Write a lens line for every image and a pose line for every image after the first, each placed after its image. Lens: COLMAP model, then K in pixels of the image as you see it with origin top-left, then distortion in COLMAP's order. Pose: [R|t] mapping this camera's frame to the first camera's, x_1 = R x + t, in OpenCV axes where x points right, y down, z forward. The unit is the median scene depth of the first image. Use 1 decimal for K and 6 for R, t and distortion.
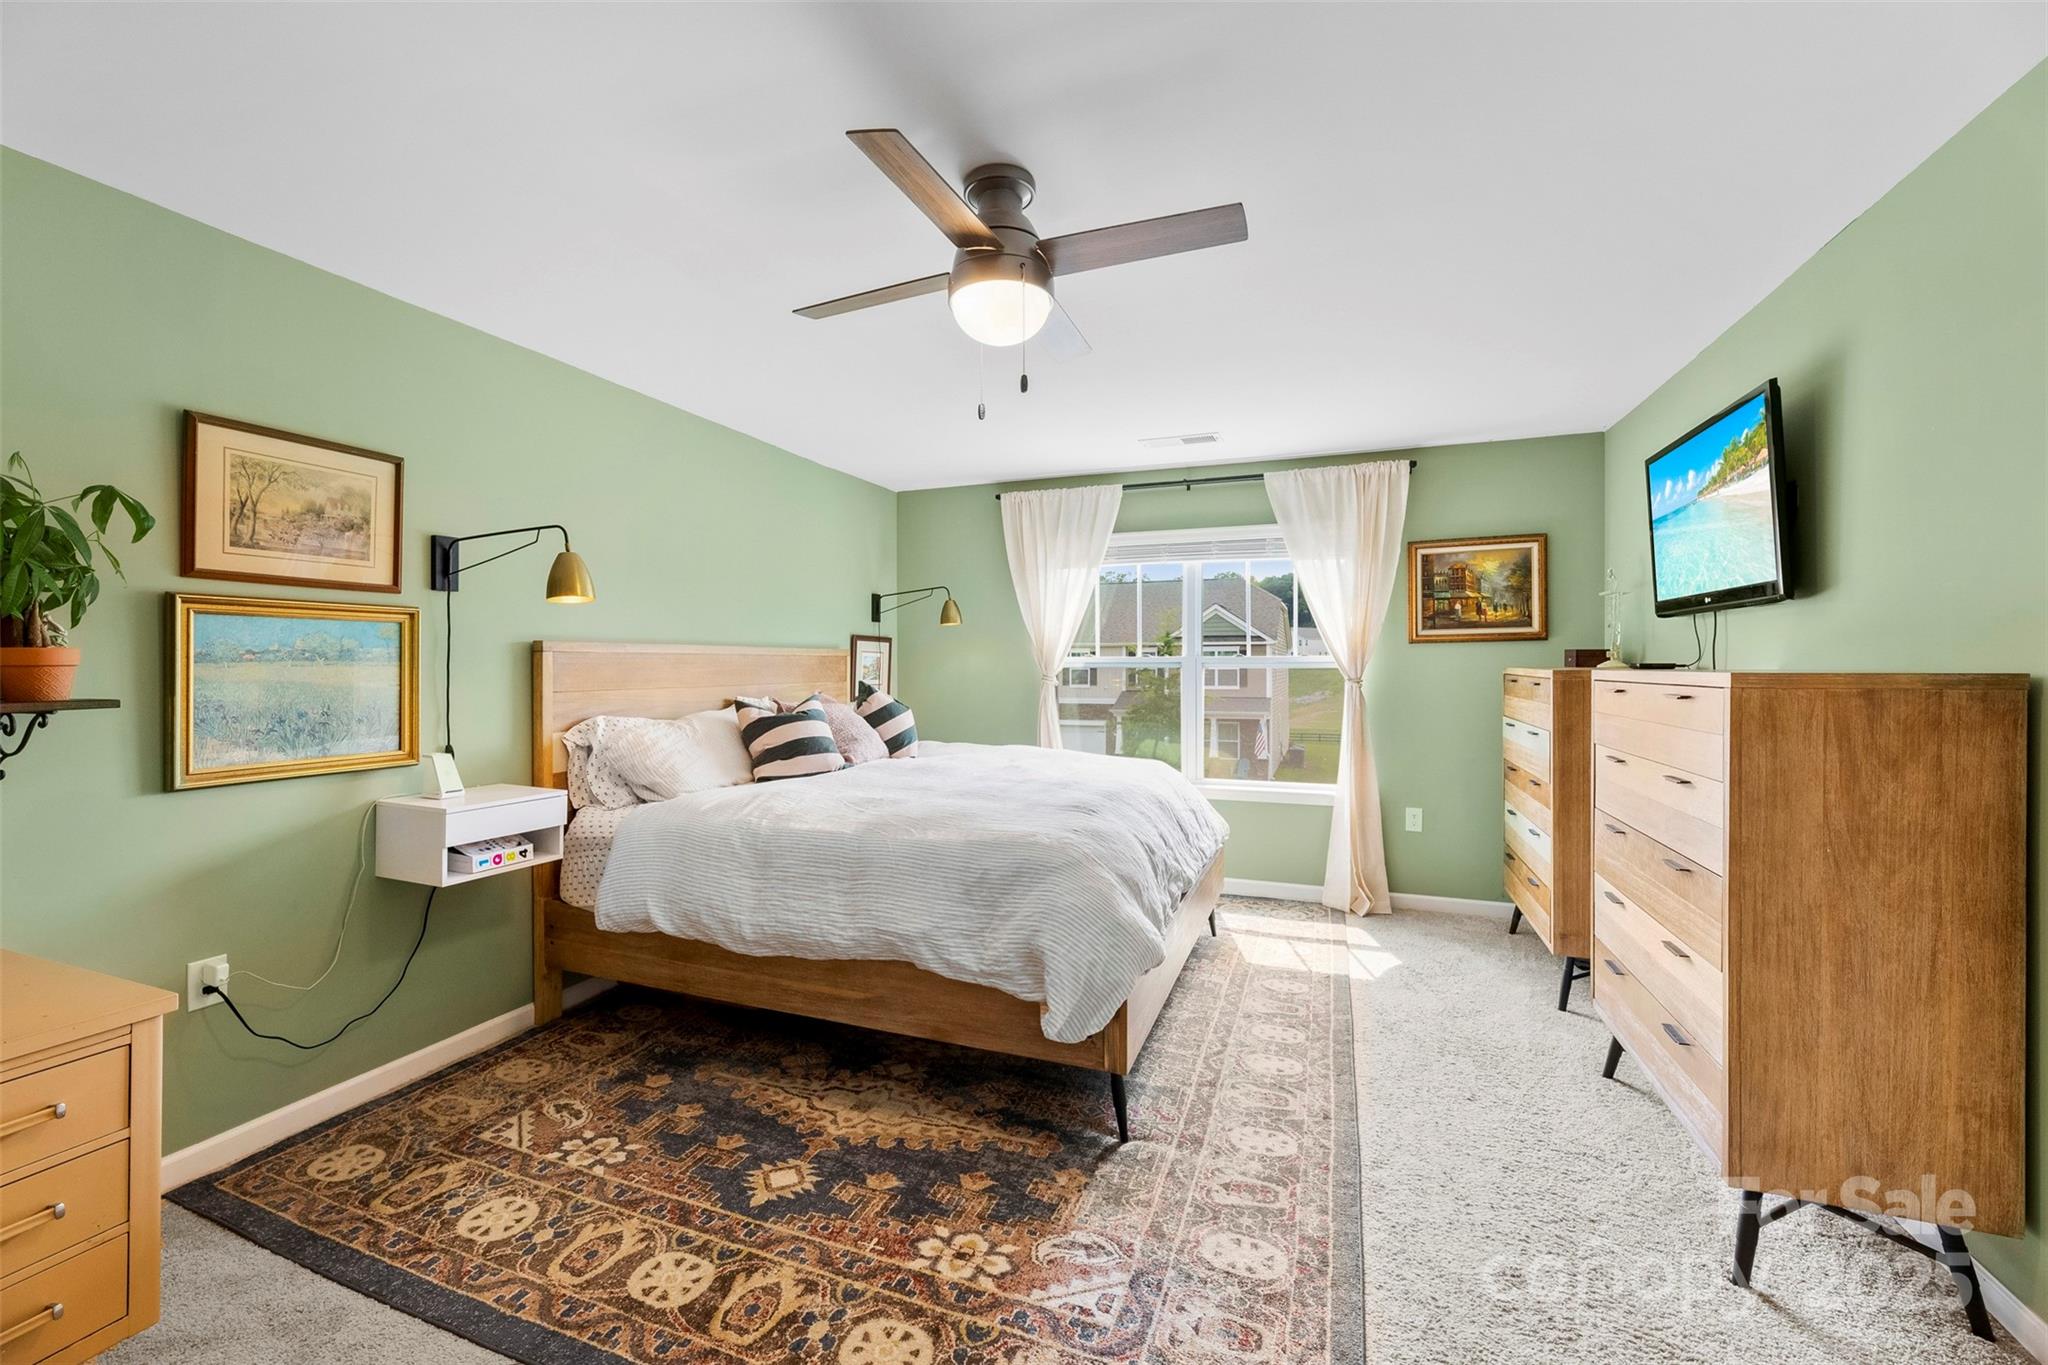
lens RADIAL K [[824.8, 0, 1026.6], [0, 824.8, 665.5], [0, 0, 1]] dist [0.001495, 0.000307]
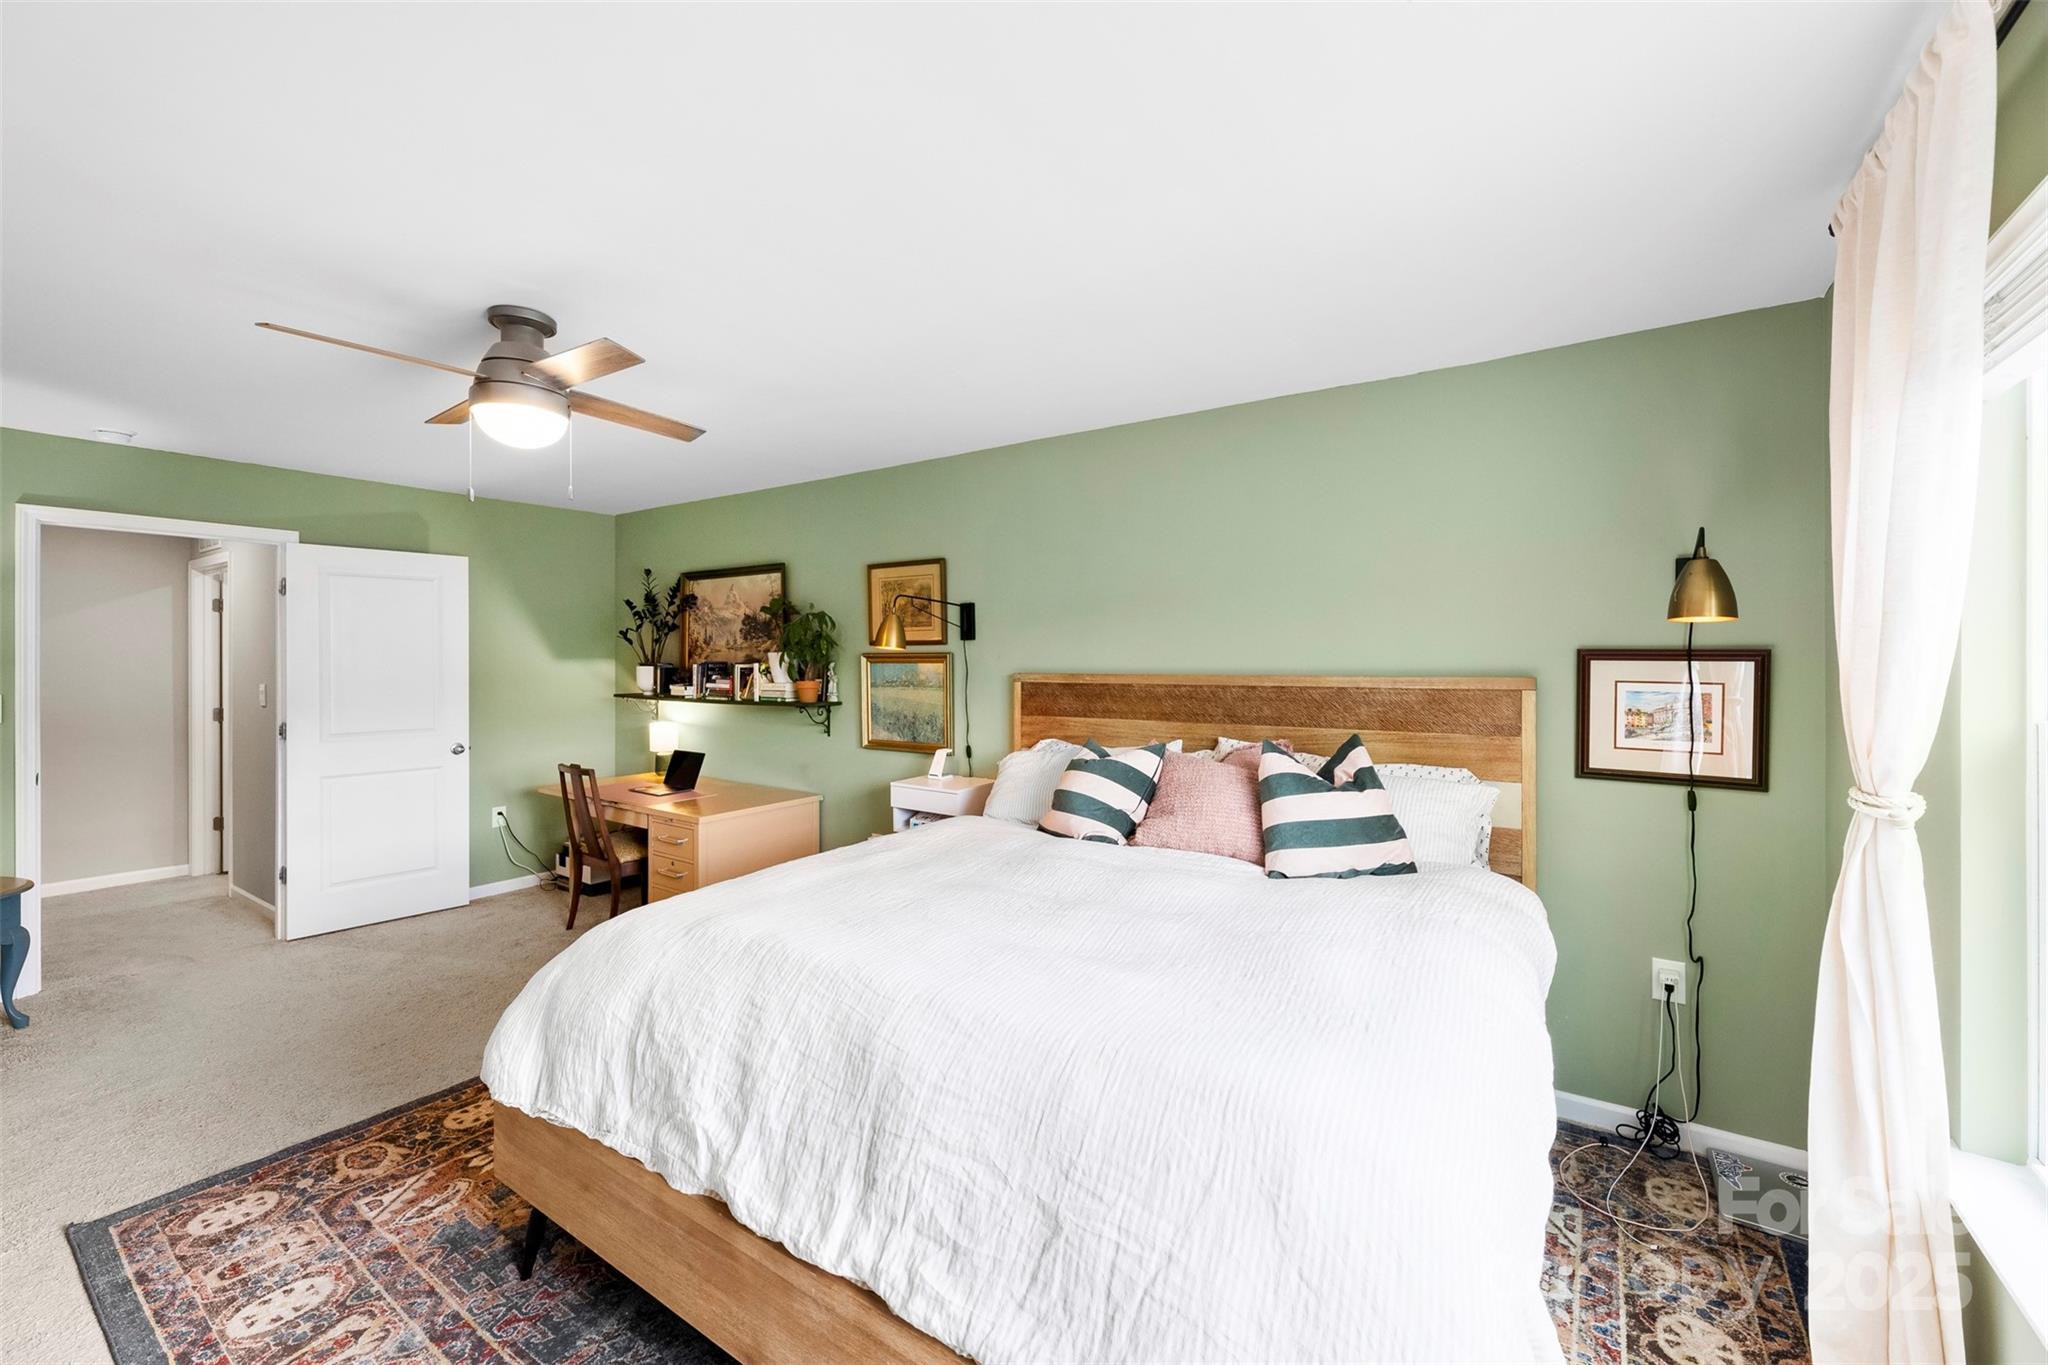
lens RADIAL K [[824.8, 0, 1026.6], [0, 824.8, 665.5], [0, 0, 1]] dist [0.001495, 0.000307]
pose [[-0.232792, 0.016518, -0.972386, 0.908204], [0.006029, 0.999861, 0.015542, -0.088300], [0.972508, -0.002245, -0.232859, 1.875011]]
